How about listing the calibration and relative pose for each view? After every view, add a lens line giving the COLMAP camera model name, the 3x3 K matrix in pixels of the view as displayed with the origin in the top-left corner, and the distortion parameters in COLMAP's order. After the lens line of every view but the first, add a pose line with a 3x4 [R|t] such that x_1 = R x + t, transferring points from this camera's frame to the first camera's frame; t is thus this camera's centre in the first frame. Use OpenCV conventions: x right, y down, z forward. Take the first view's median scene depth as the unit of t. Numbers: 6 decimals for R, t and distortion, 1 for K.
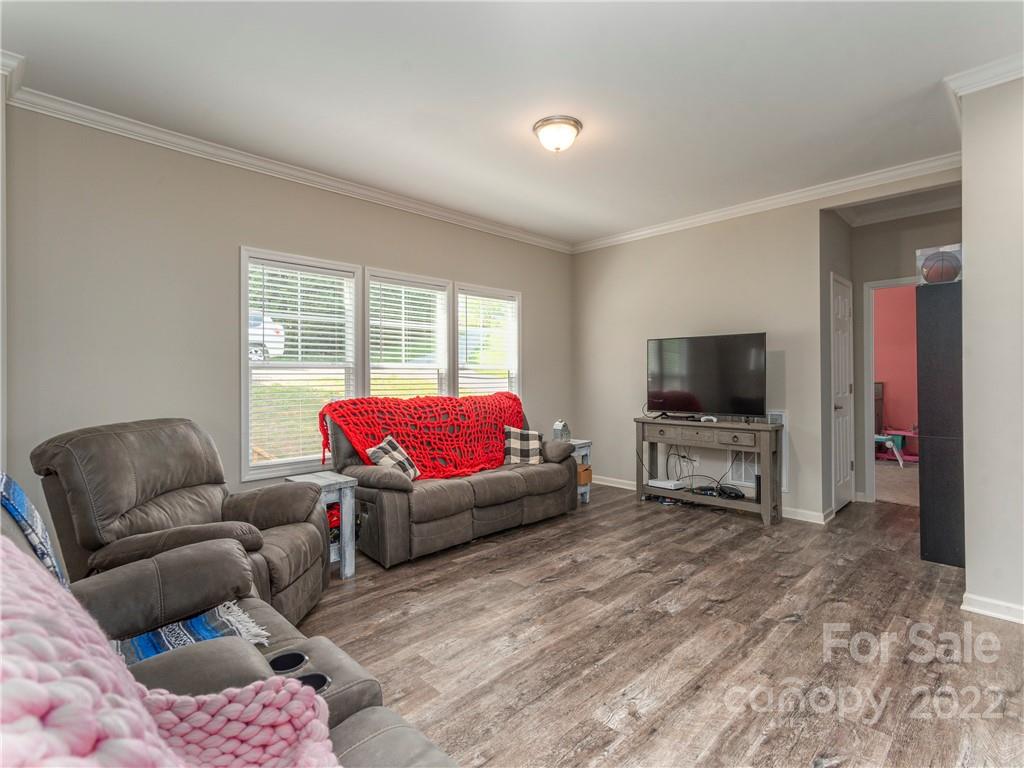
lens RADIAL K [[507.0, 0, 513.1], [0, 507.0, 382.6], [0, 0, 1]] dist [0.008915, 0.000873]
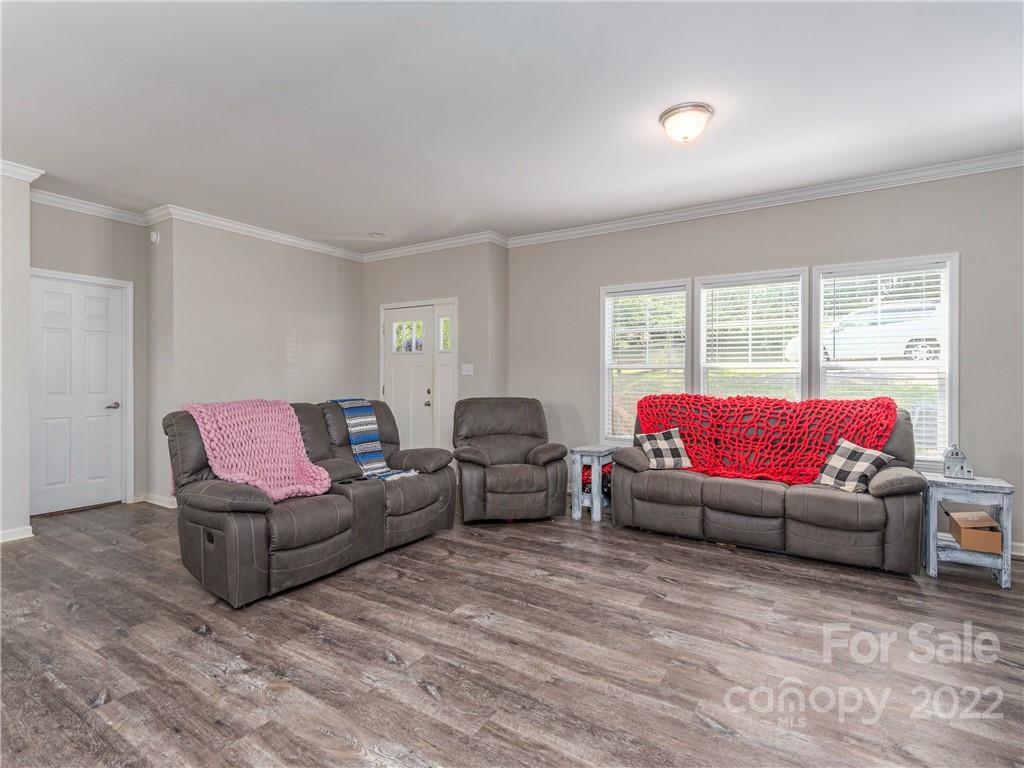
lens RADIAL K [[507.0, 0, 513.1], [0, 507.0, 382.6], [0, 0, 1]] dist [0.008915, 0.000873]
pose [[0.224386, 0.017198, -0.974349, 0.944951], [-0.016994, 0.999761, 0.013733, -0.006655], [0.974352, 0.013477, 0.224624, 0.465882]]
